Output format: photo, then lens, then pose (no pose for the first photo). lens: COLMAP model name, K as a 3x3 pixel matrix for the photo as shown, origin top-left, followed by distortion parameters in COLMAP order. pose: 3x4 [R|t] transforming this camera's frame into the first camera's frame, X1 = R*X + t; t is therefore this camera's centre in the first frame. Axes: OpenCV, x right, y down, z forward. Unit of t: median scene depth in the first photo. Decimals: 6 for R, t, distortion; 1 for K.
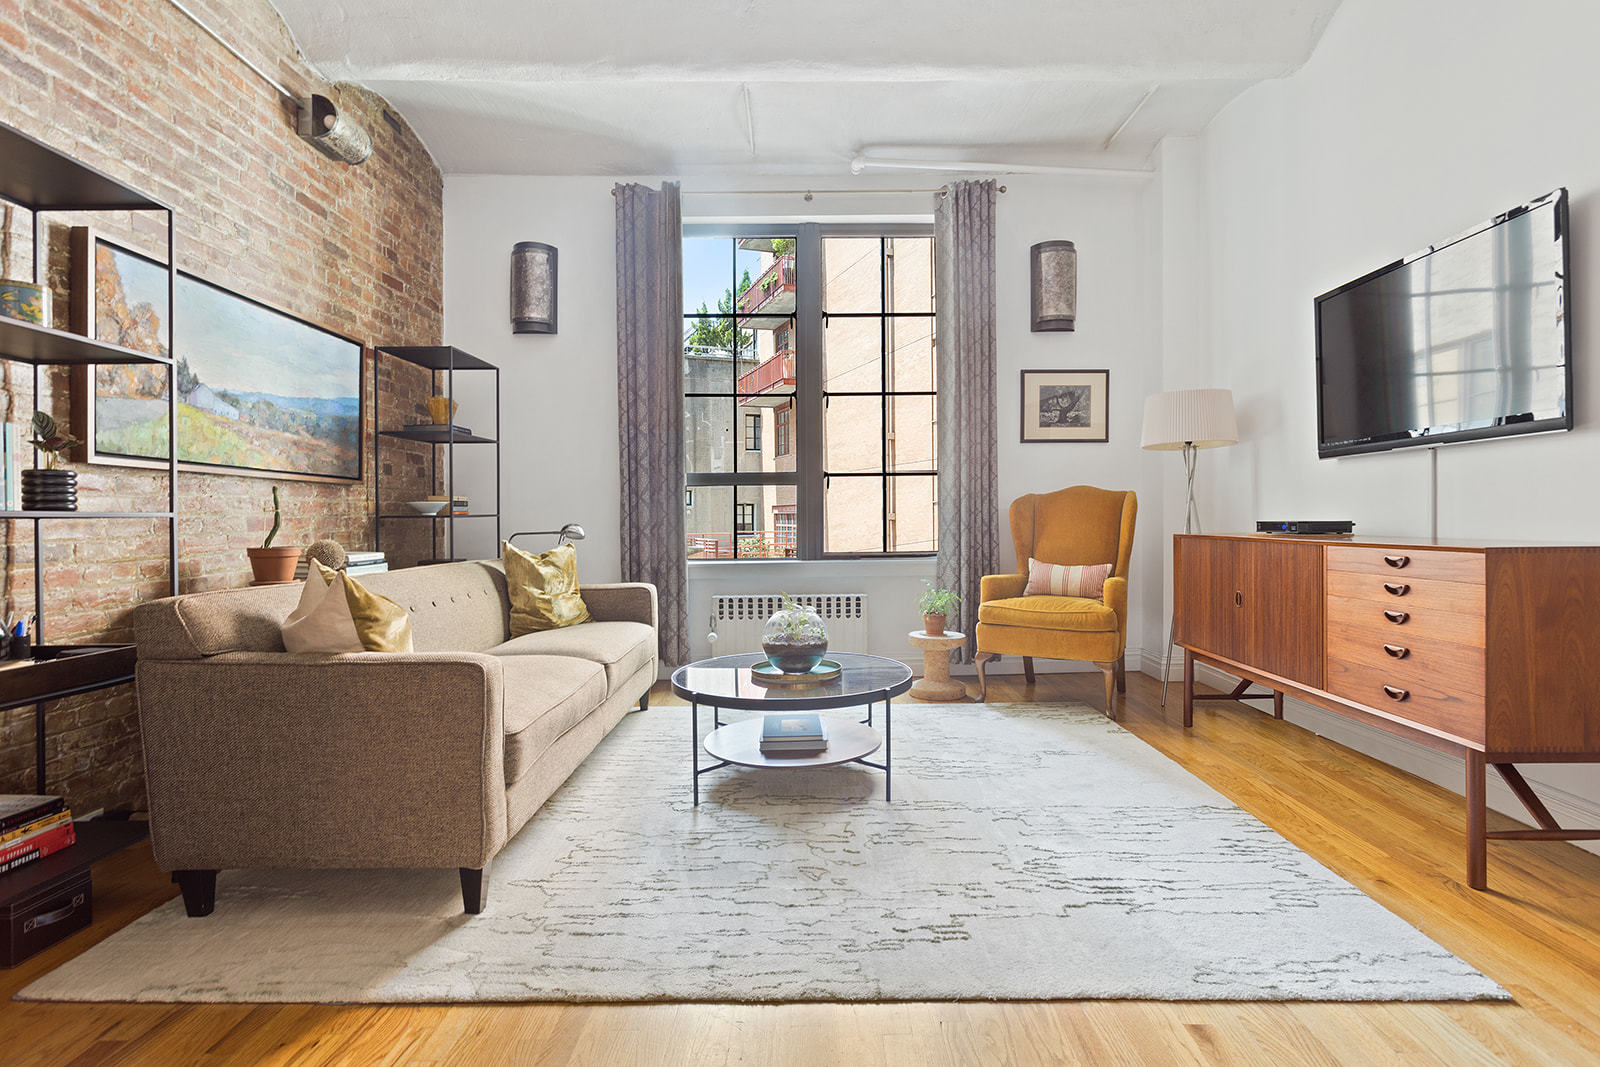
lens RADIAL K [[773.7, 0, 802.5], [0, 773.7, 523.5], [0, 0, 1]] dist [0.003225, 0.000569]
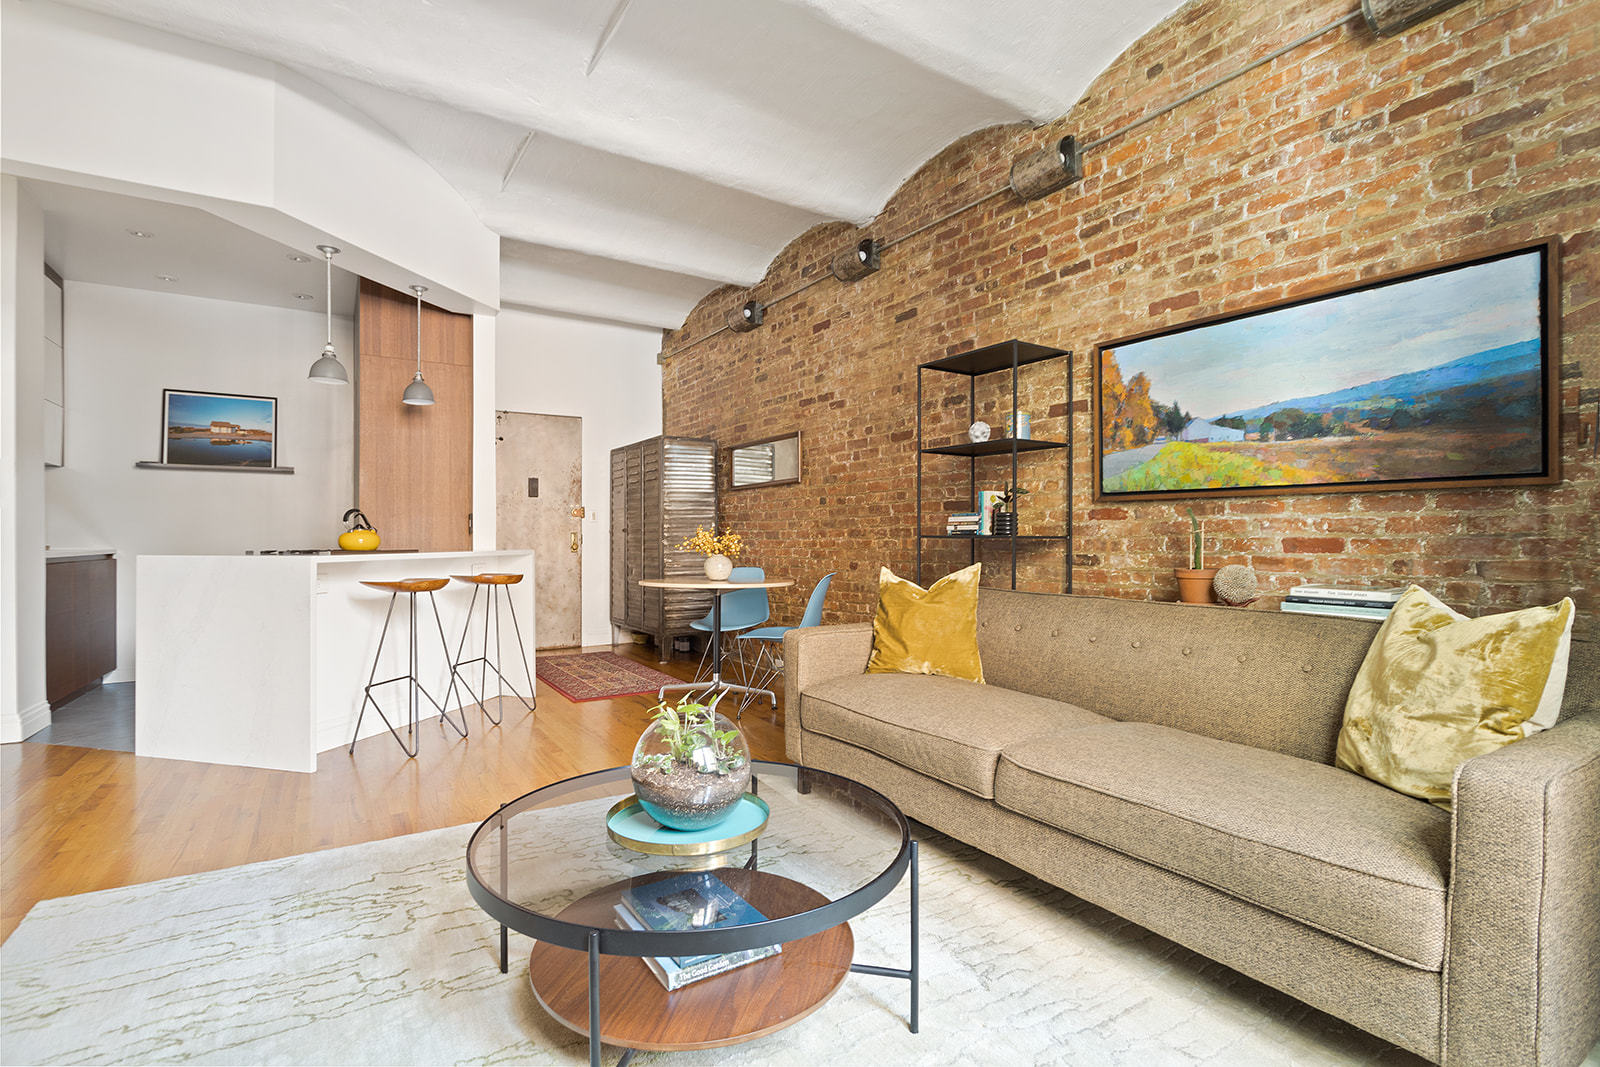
lens RADIAL K [[773.7, 0, 811.8], [0, 773.7, 530.6], [0, 0, 1]] dist [0.003225, 0.000569]
pose [[-0.838399, 0.000864, -0.545056, 0.245335], [-0.001513, 0.999991, 0.003913, -0.018210], [0.545054, 0.004105, -0.838391, 1.347841]]
